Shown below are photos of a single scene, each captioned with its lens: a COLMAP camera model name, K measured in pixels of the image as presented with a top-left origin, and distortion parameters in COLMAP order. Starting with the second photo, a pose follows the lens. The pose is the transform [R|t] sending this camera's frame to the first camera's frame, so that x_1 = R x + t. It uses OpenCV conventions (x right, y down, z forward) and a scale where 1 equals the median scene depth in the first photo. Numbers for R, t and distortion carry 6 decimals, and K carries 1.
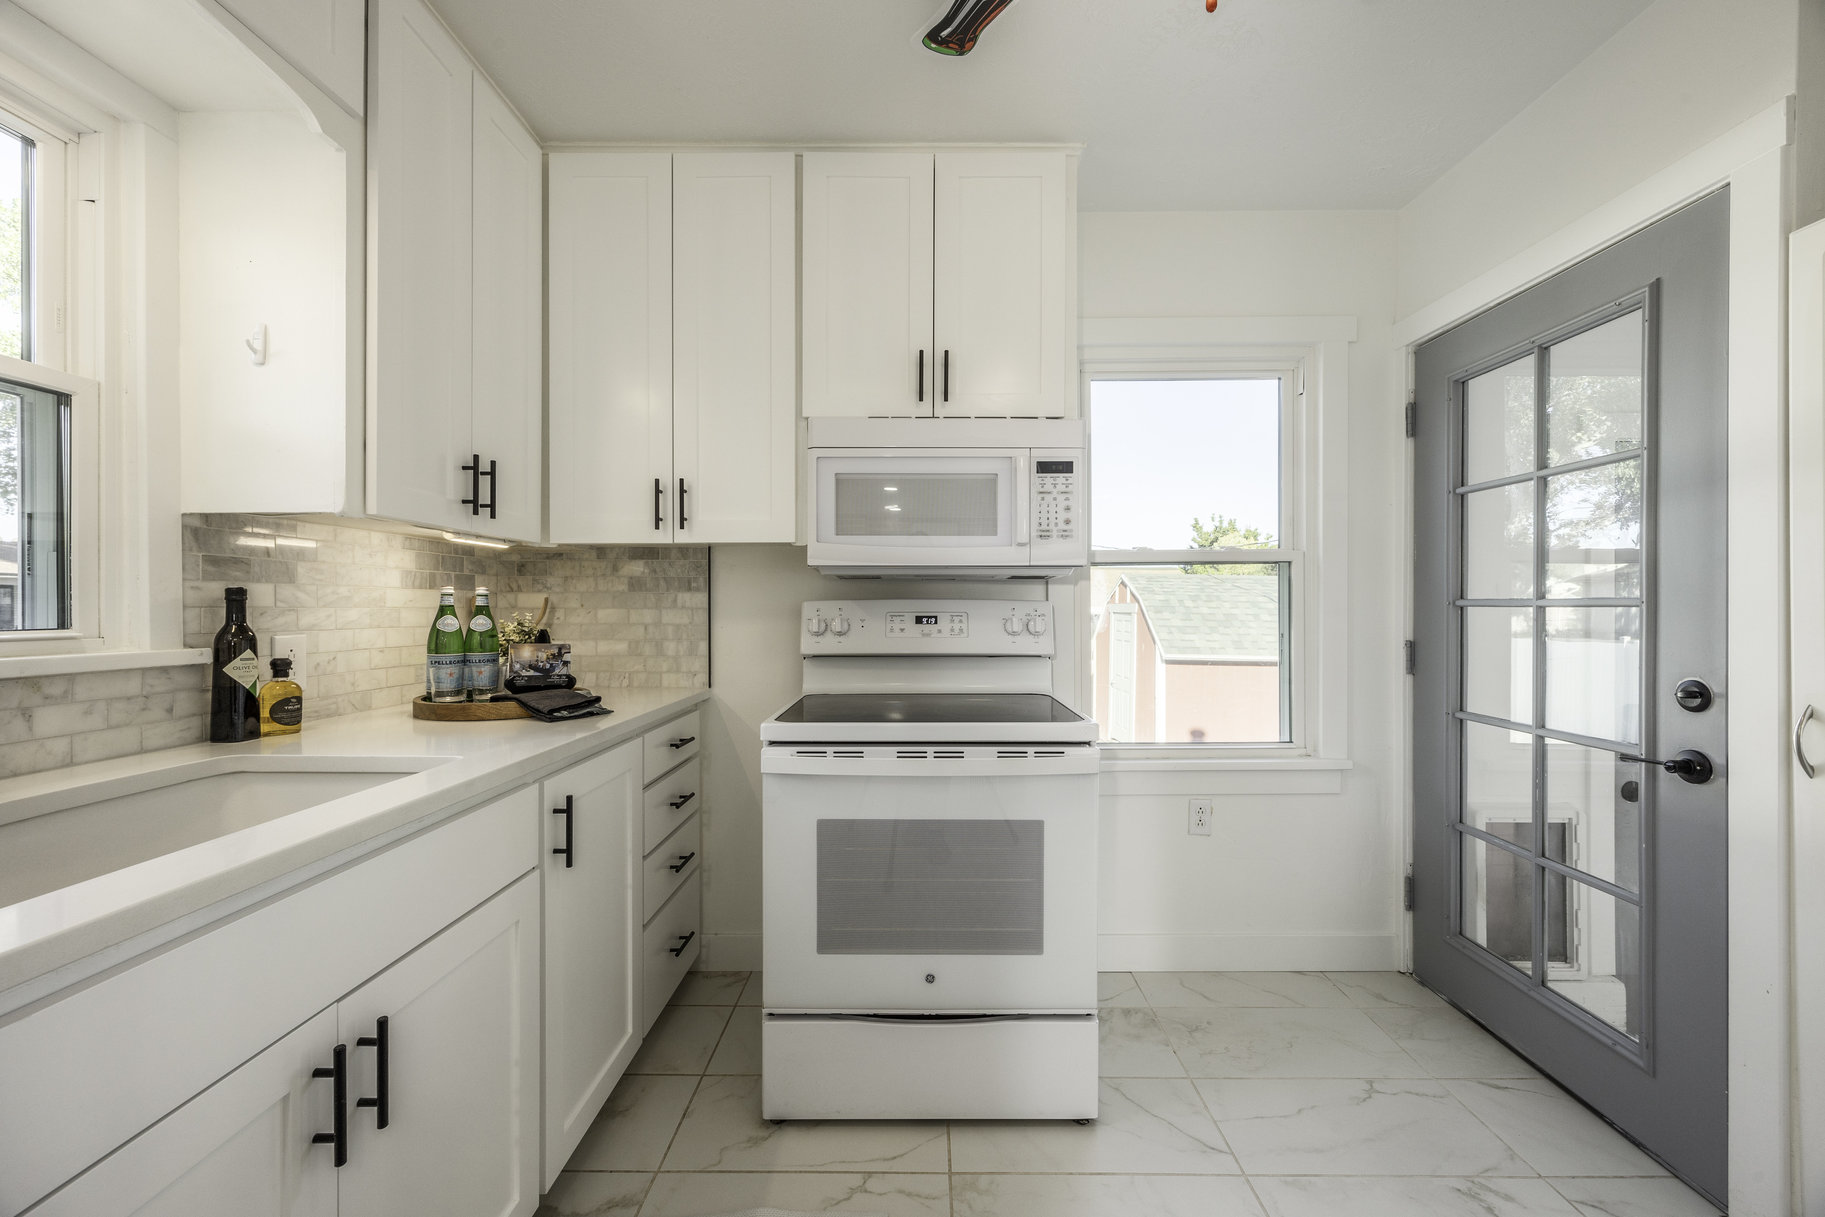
lens RADIAL K [[702.3, 0, 904.6], [0, 702.3, 610.2], [0, 0, 1]] dist [0.004092, 0.000008]
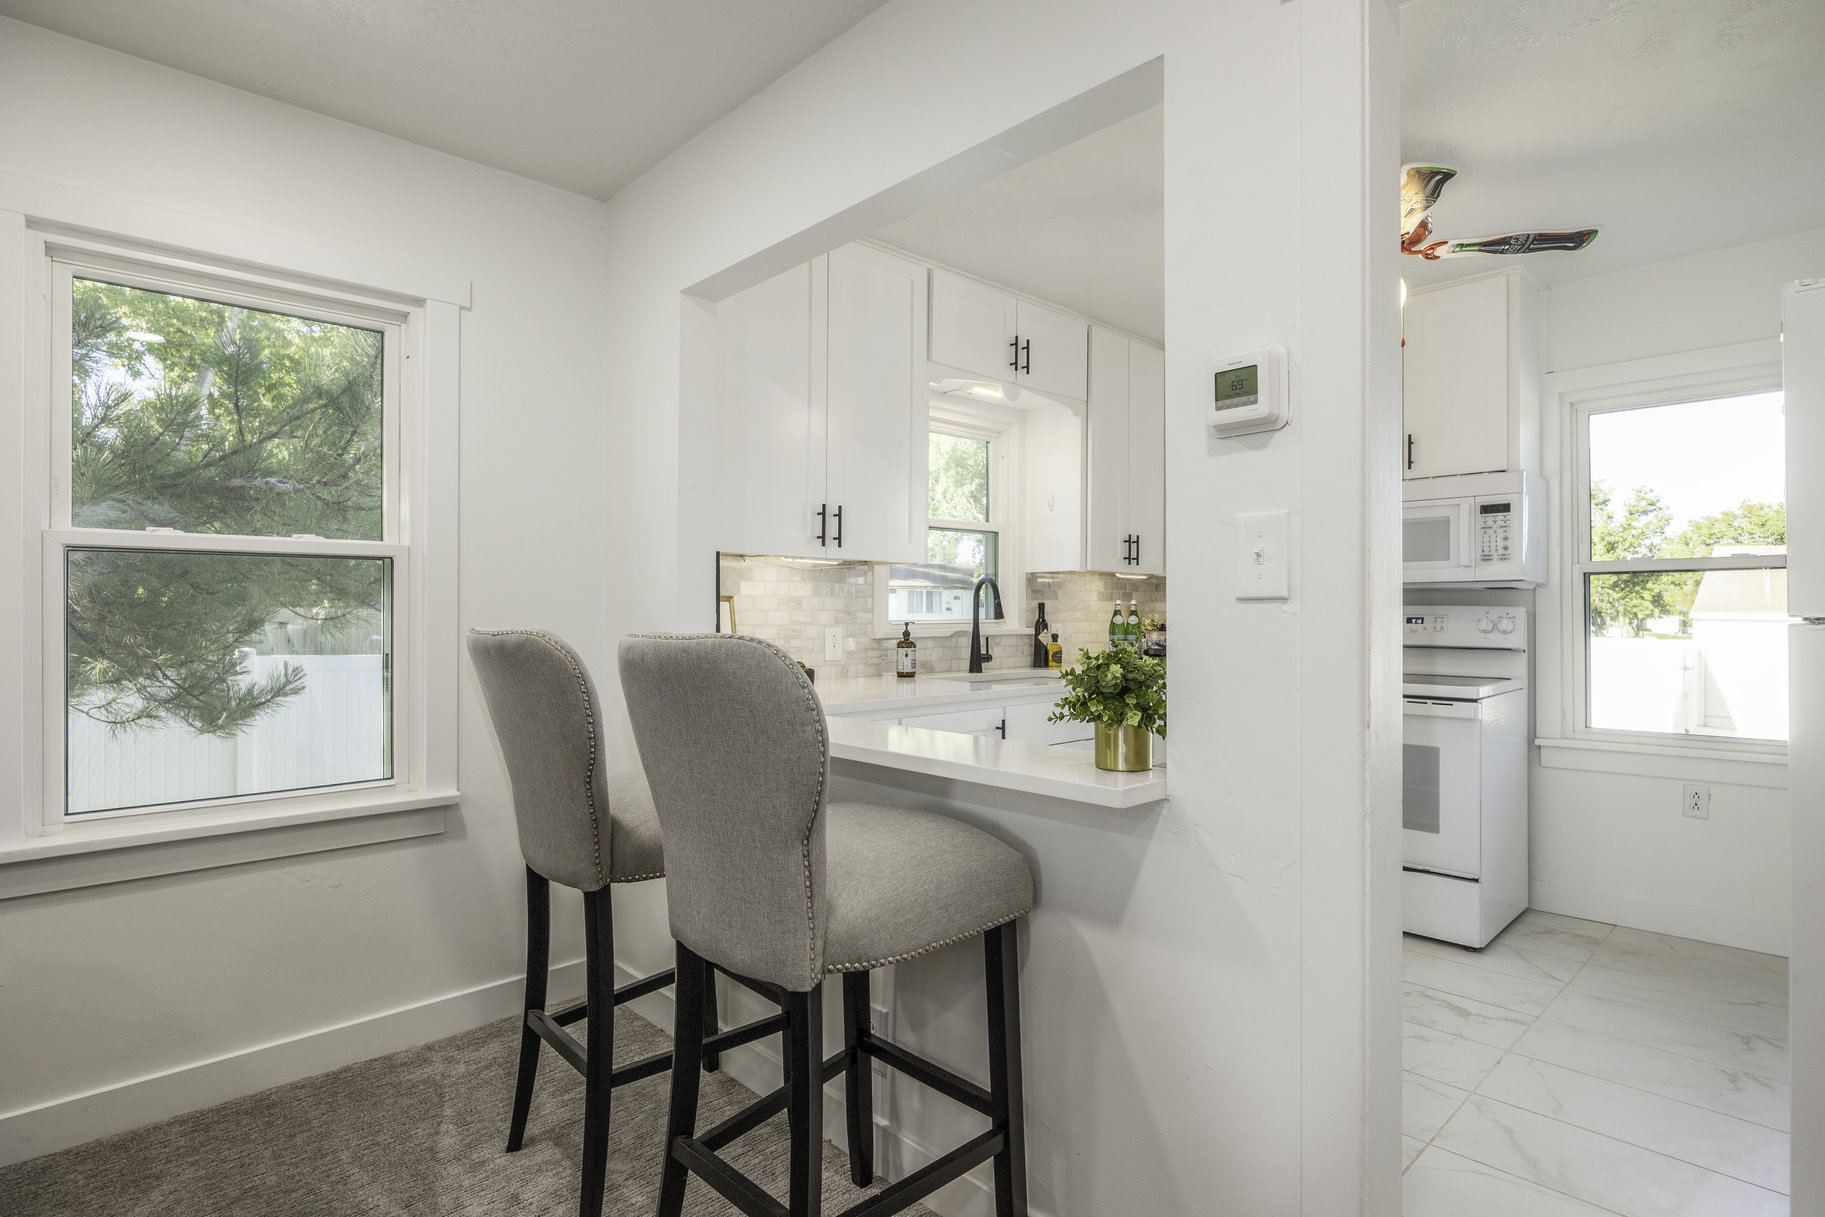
lens RADIAL K [[920.6, 0, 934.1], [0, 920.6, 608.5], [0, 0, 1]] dist [-0.006776, -0.002355]
pose [[0.707584, -0.001301, -0.706628, 0.702655], [-0.003071, 0.999983, -0.004916, 0.002693], [0.706622, 0.005648, 0.707568, -1.032463]]
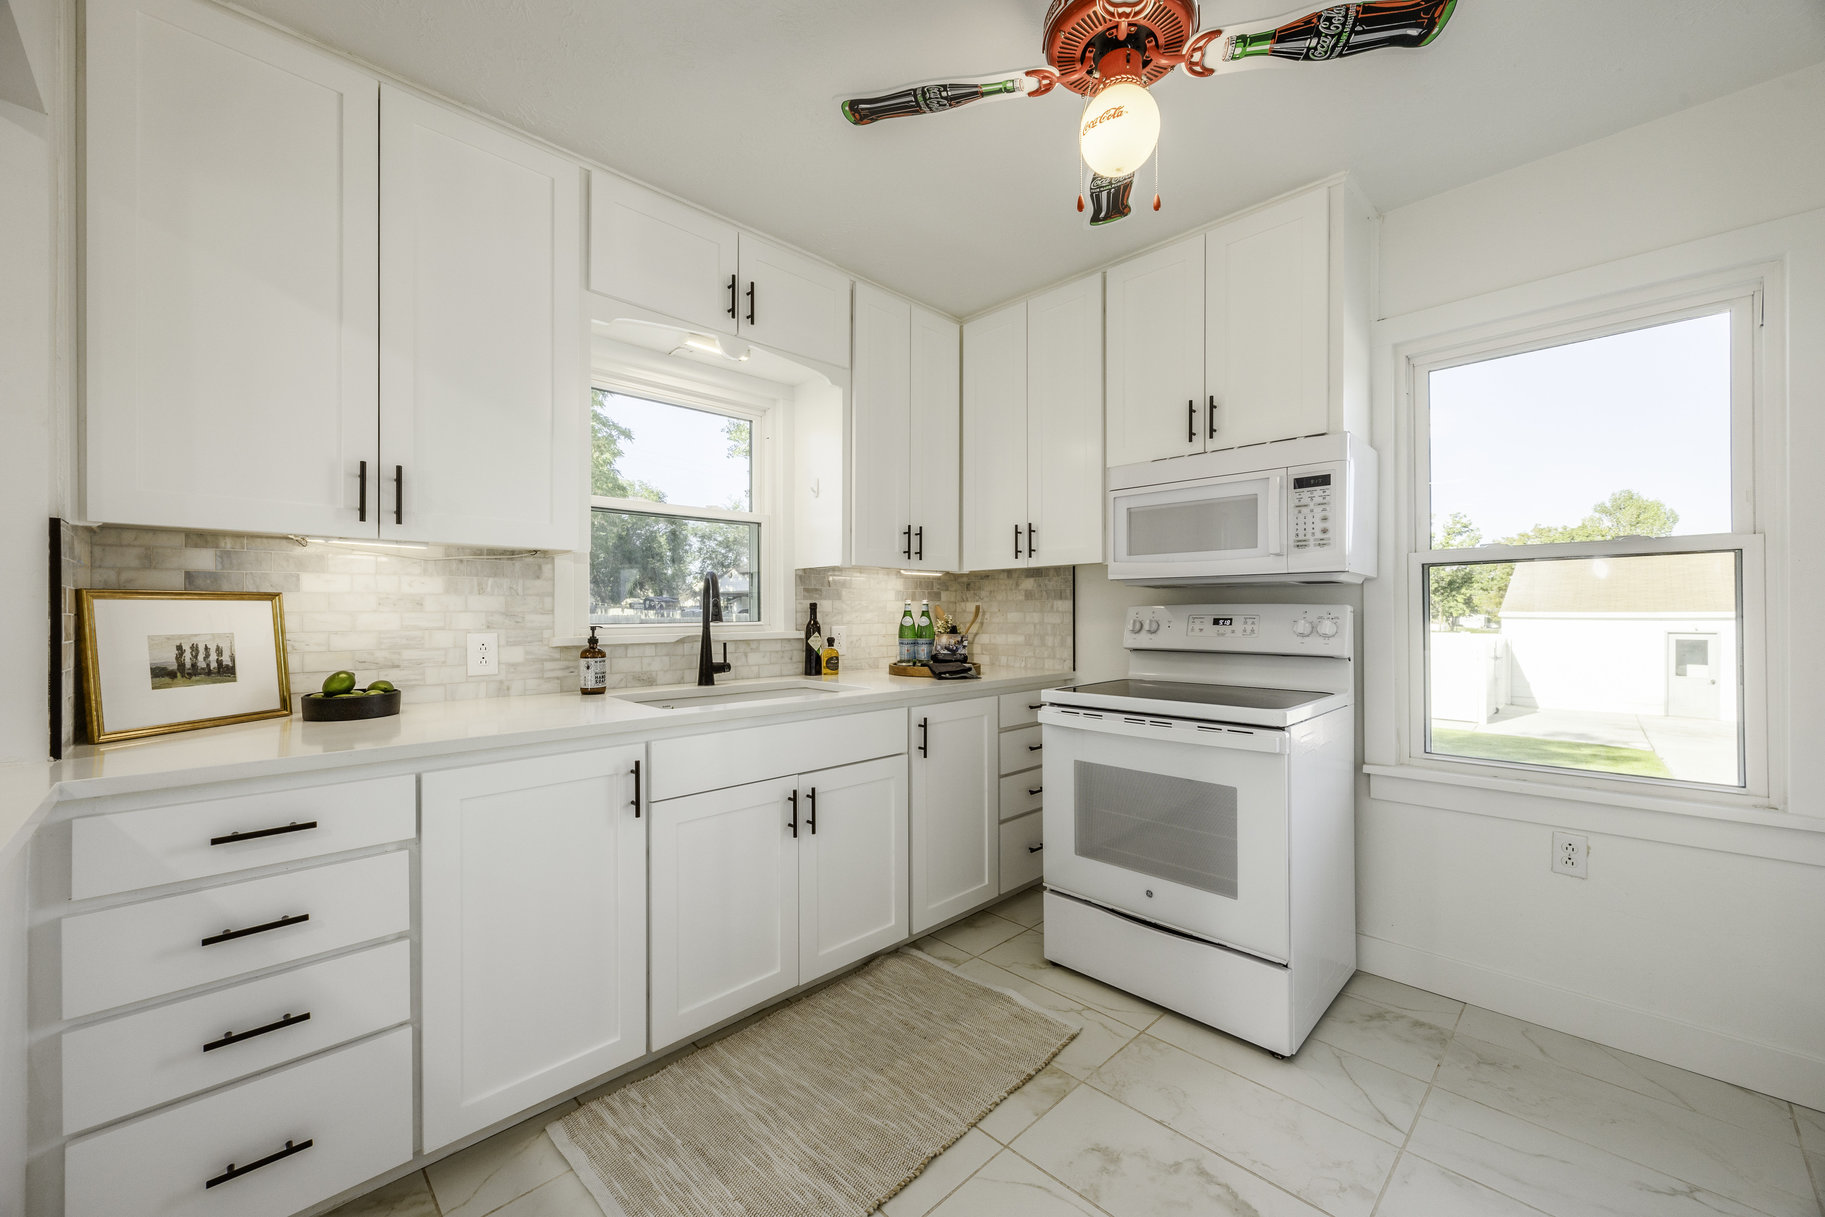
lens RADIAL K [[702.3, 0, 929.9], [0, 702.3, 613.3], [0, 0, 1]] dist [0.004092, 0.000008]
pose [[0.719580, -0.000475, -0.694409, 0.543485], [-0.000109, 1.000000, -0.000796, 0.001041], [0.694409, 0.000648, 0.719580, -0.191942]]
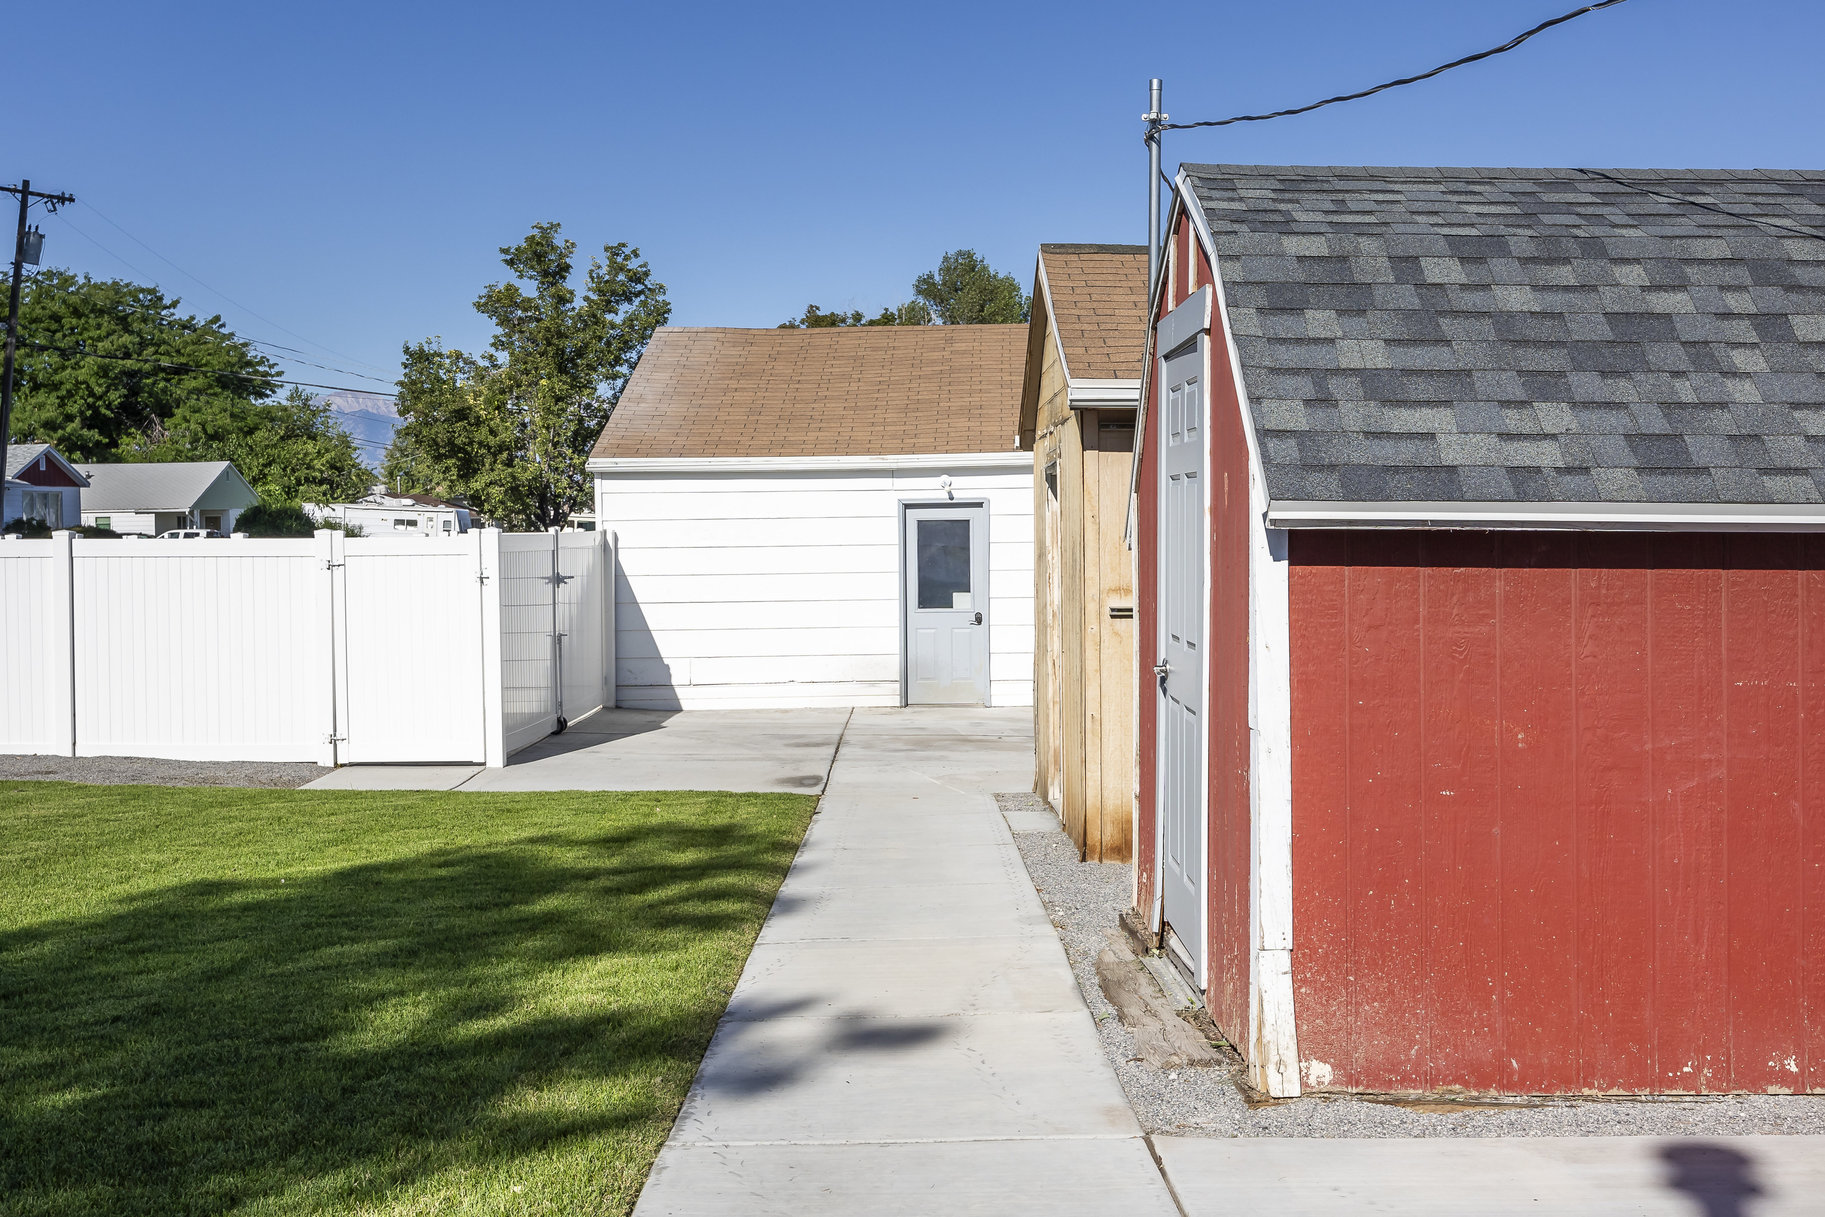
lens RADIAL K [[1986.9, 0, 921.1], [0, 1986.9, 599.6], [0, 0, 1]] dist [-0.041348, 0.000000]
pose [[0.999557, -0.011785, -0.027331, 1.360506], [0.012820, 0.999195, 0.038019, 0.313763], [0.026860, -0.038353, 0.998903, 2.141516]]
